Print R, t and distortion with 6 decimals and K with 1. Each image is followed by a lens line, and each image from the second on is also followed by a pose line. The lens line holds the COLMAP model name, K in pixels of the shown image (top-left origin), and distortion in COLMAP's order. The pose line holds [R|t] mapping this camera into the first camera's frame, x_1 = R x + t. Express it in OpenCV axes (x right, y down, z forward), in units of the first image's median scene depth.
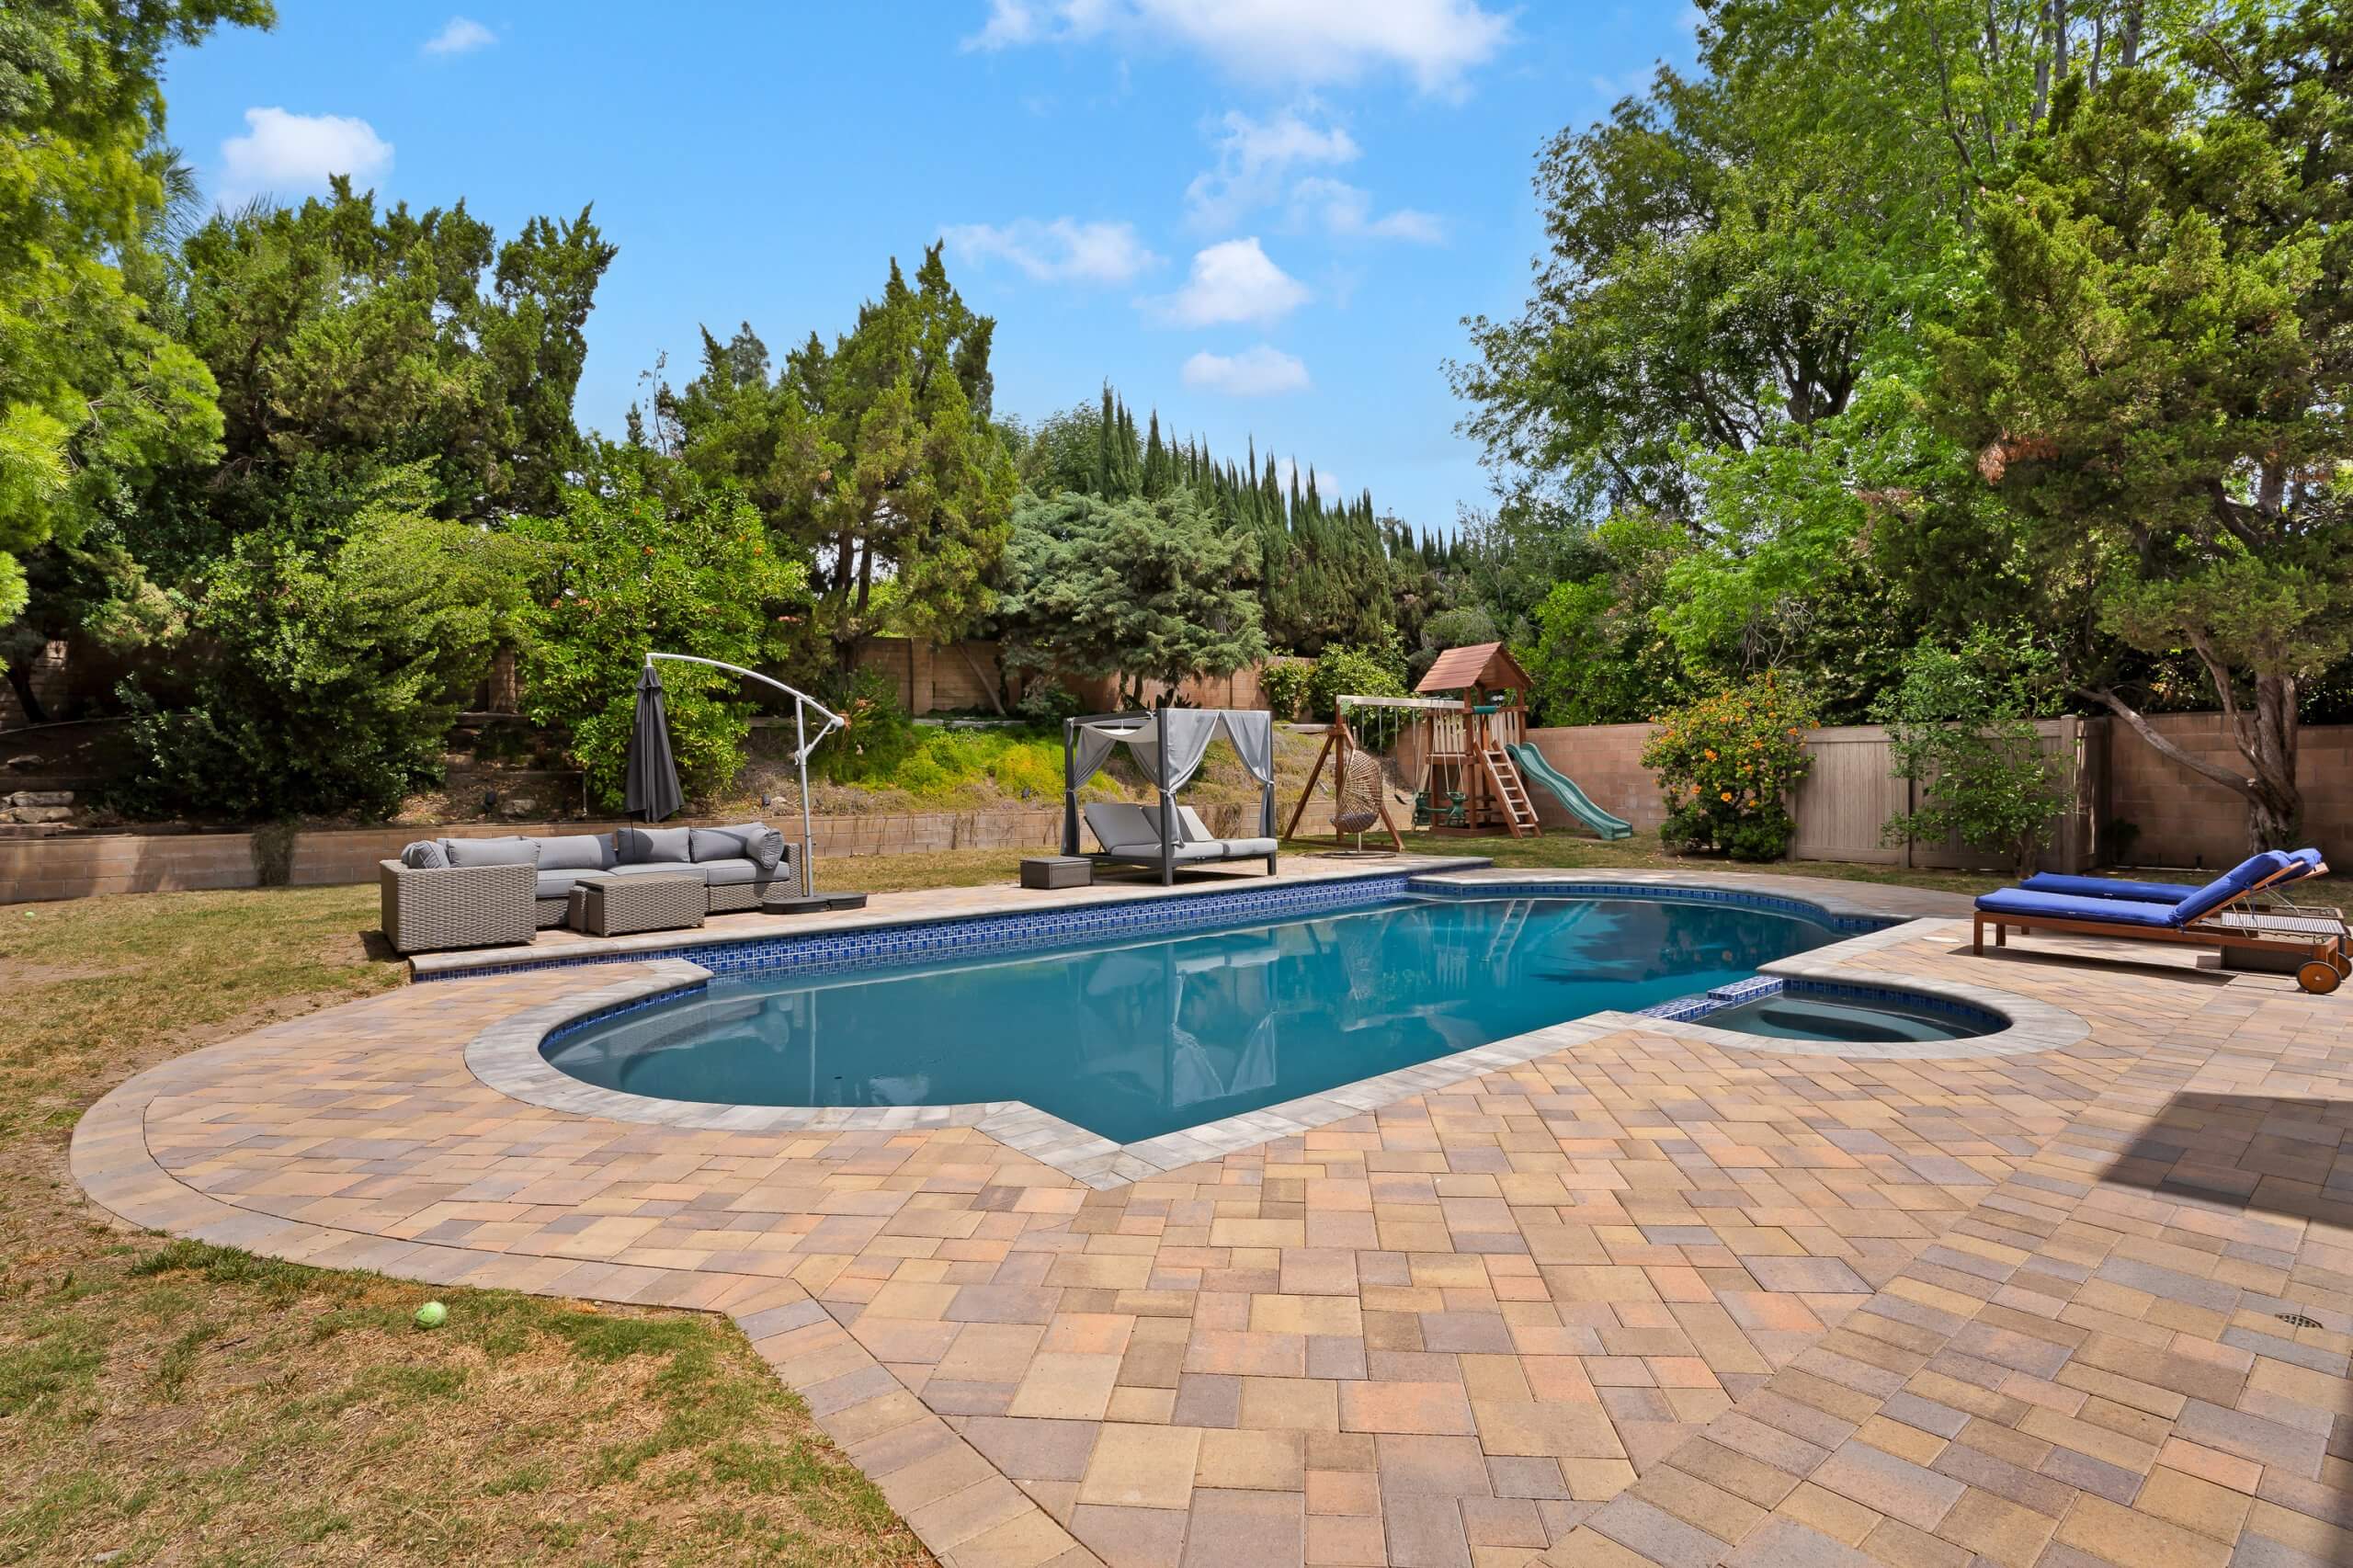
lens RADIAL K [[1131.9, 0, 1185.8], [0, 1131.9, 770.3], [0, 0, 1]] dist [-0.065638, 0.021515]
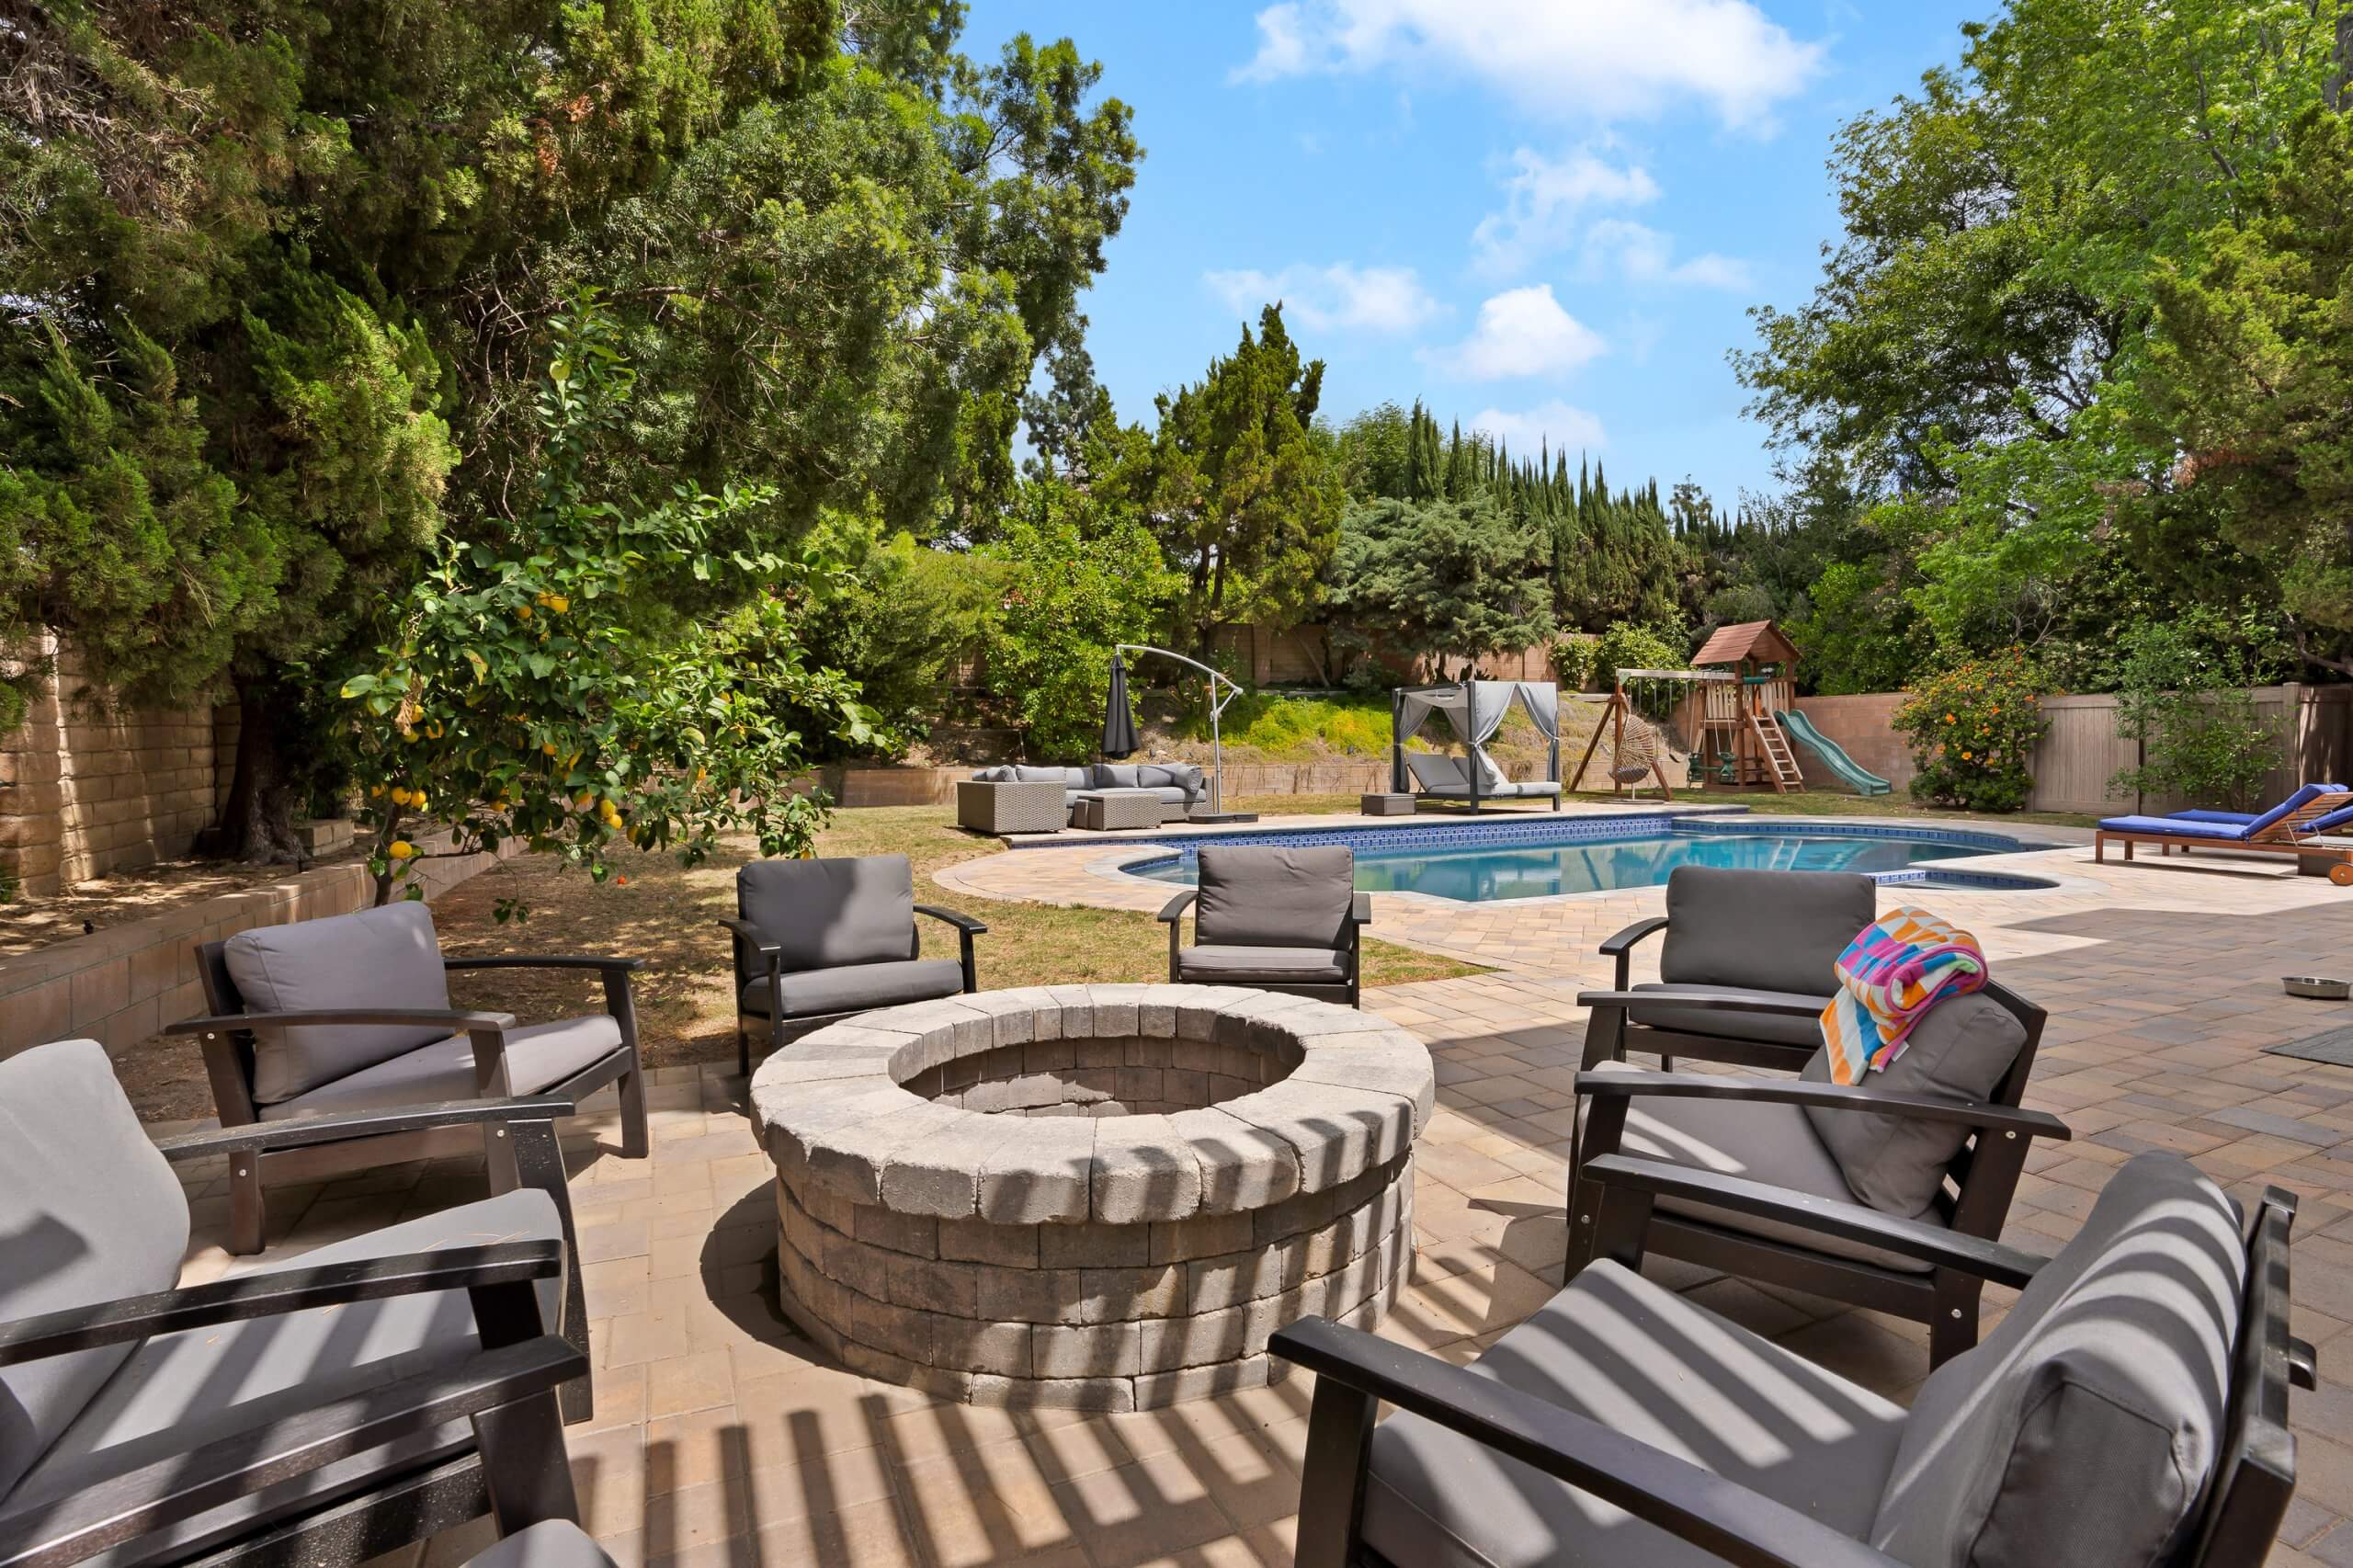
lens RADIAL K [[1122.9, 0, 1189.2], [0, 1122.9, 766.6], [0, 0, 1]] dist [-0.058488, 0.000552]
pose [[0.969530, 0.011226, -0.244716, -0.012568], [-0.005863, 0.999727, 0.022634, 0.011312], [0.244903, -0.020510, 0.969331, -0.220871]]
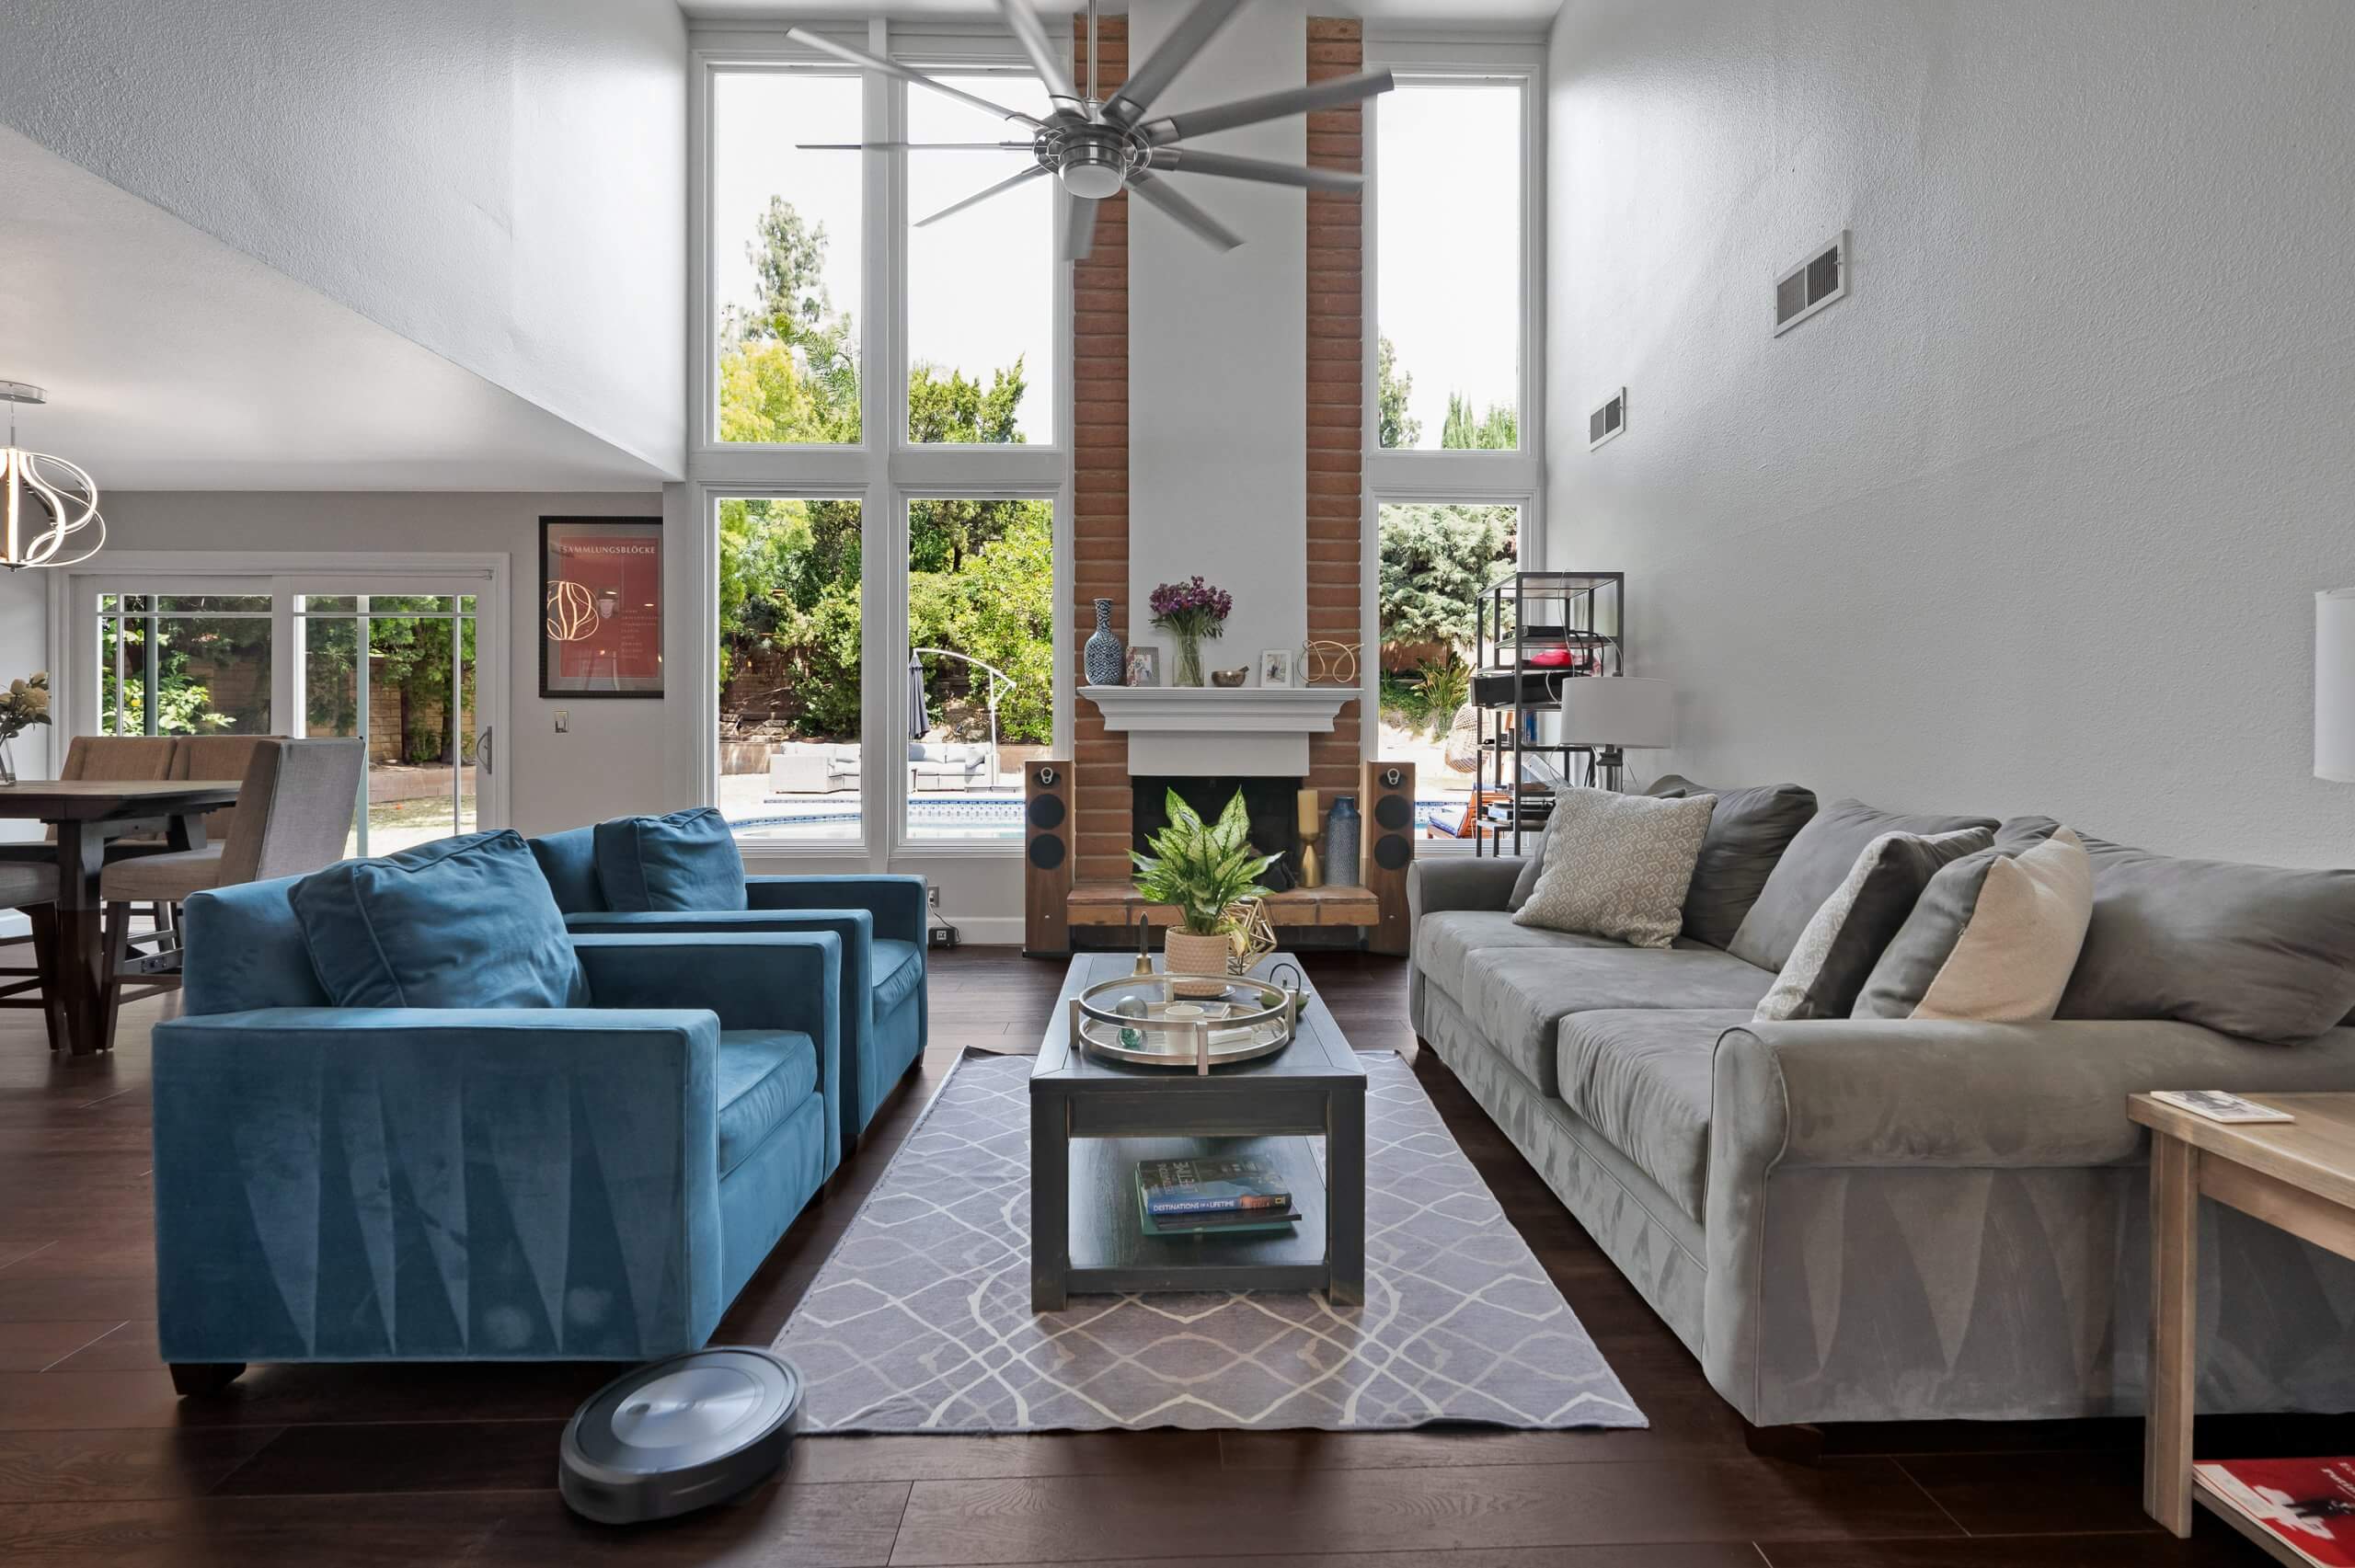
lens RADIAL K [[1127.9, 0, 1188.4], [0, 1127.9, 733.3], [0, 0, 1]] dist [-0.001518, -0.000529]
pose [[0.791621, 0.021827, -0.610622, 0.541890], [-0.014276, 0.999750, 0.017229, -0.002335], [0.610846, -0.004922, 0.791734, -0.115300]]
